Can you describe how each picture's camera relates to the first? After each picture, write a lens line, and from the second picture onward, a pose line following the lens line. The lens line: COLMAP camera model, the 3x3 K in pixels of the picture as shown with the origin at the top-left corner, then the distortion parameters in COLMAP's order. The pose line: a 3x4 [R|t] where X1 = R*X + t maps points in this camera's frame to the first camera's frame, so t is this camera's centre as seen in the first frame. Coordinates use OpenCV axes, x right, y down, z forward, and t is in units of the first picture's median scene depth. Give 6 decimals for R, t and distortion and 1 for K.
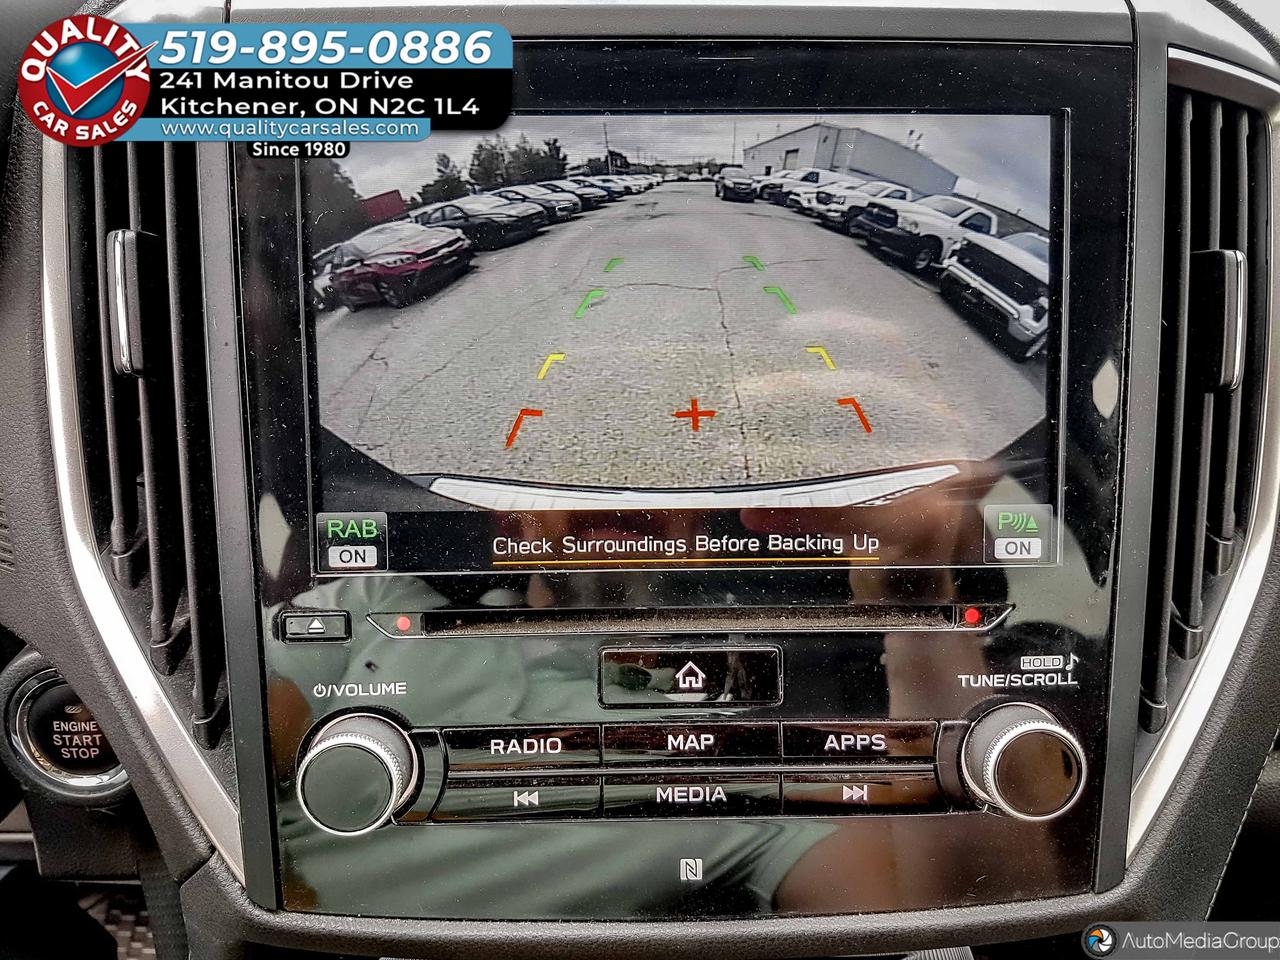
lens RADIAL K [[1008.7, 0, 653.9], [0, 1008.7, 507.0], [0, 0, 1]] dist [0.110153, -0.216128]
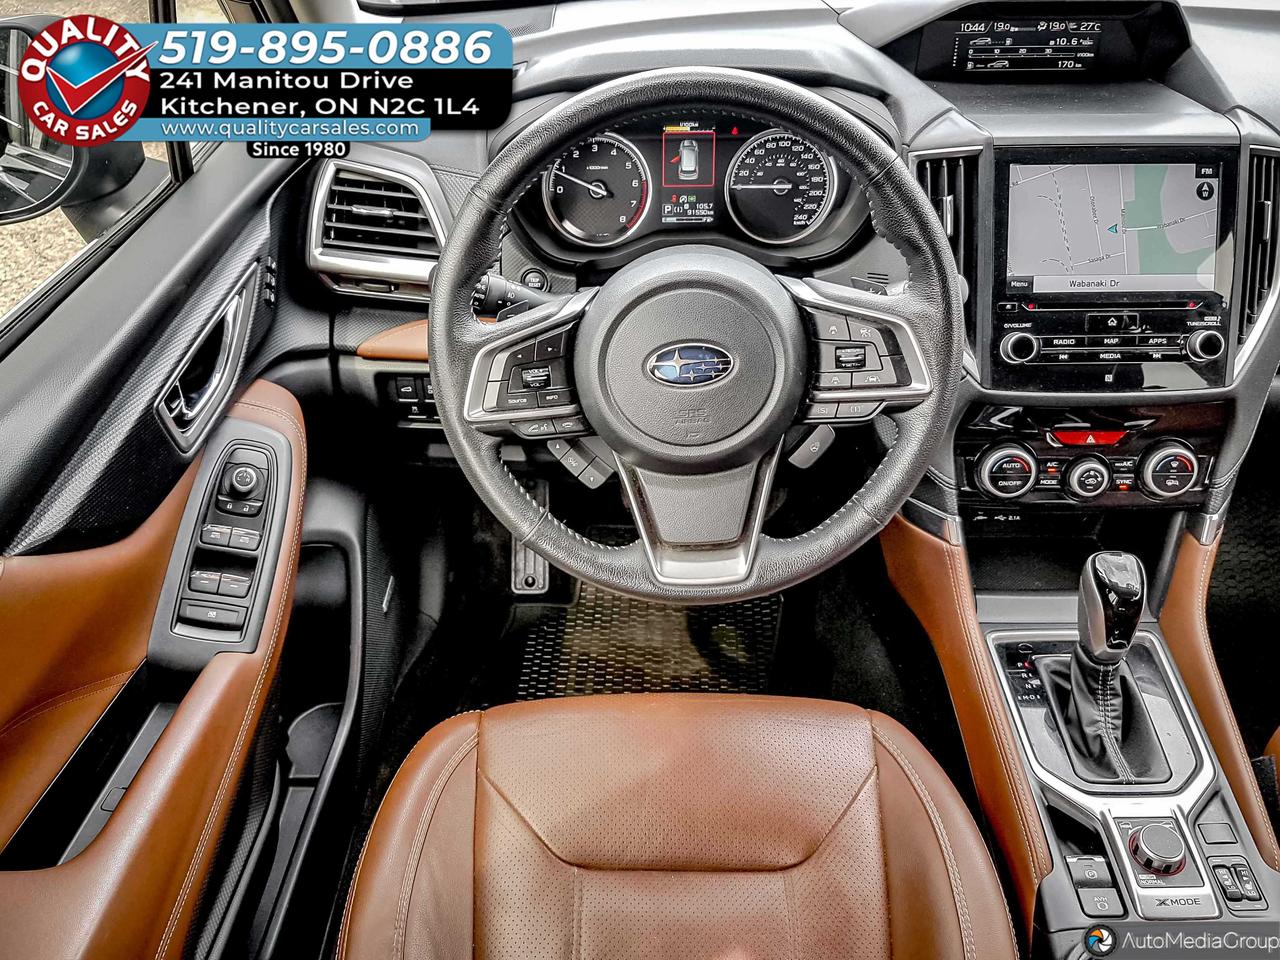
lens RADIAL K [[1046.3, 0, 640.0], [0, 1046.3, 480.0], [0, 0, 1]] dist [0.097111, -0.219336]
pose [[0.998375, 0.004760, -0.056788, -1.389924], [-0.002055, 0.998865, 0.047592, 0.542957], [0.056950, -0.047398, 0.997251, -2.795970]]
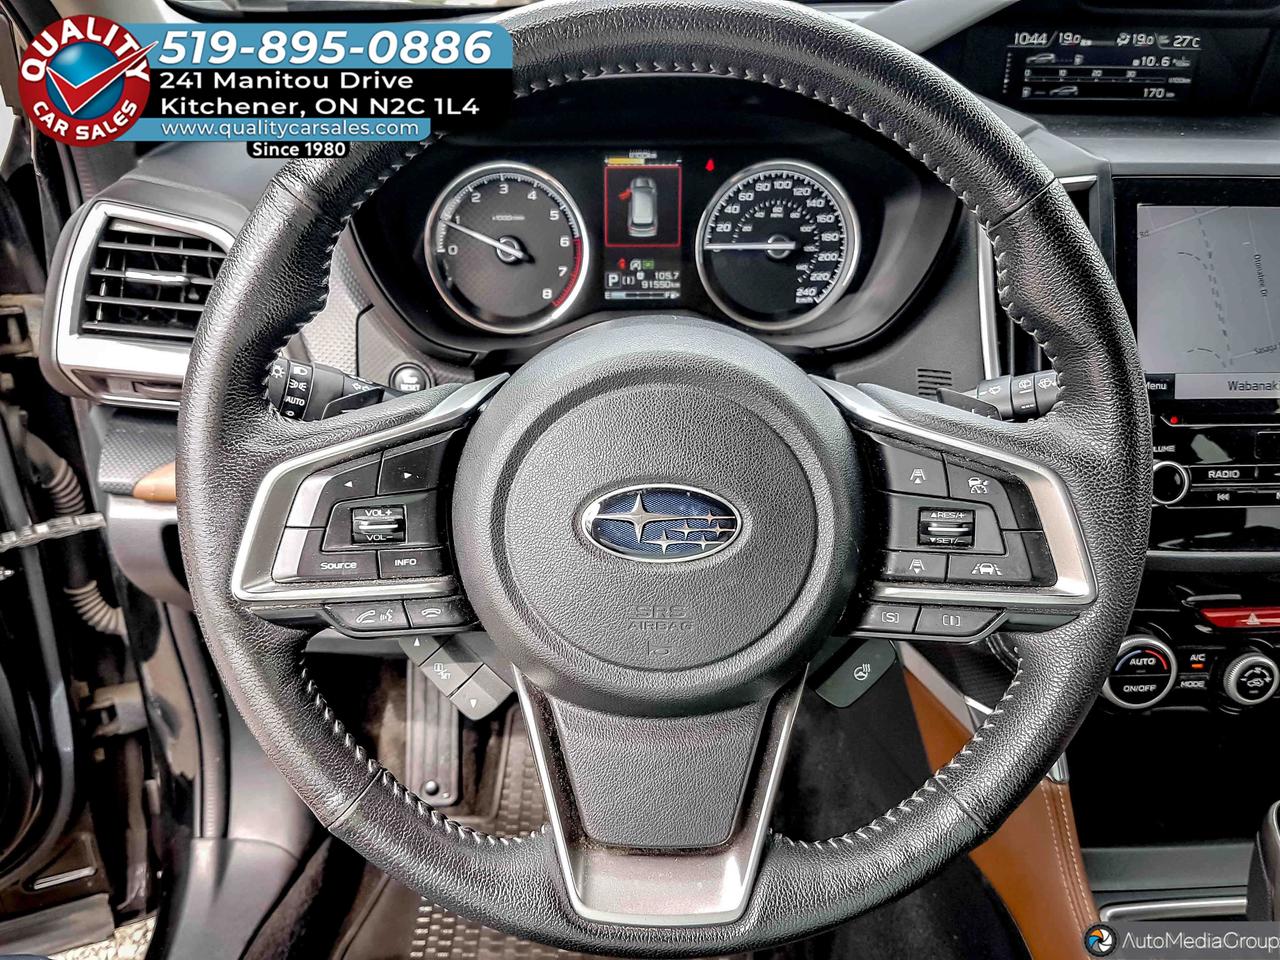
lens RADIAL K [[1023.1, 0, 658.3], [0, 1023.1, 511.7], [0, 0, 1]] dist [0.118914, -0.231725]
pose [[0.999915, -0.007831, -0.010447, -1.376442], [0.007641, 0.999808, -0.018057, 0.350155], [0.010587, 0.017975, 0.999782, -1.365890]]
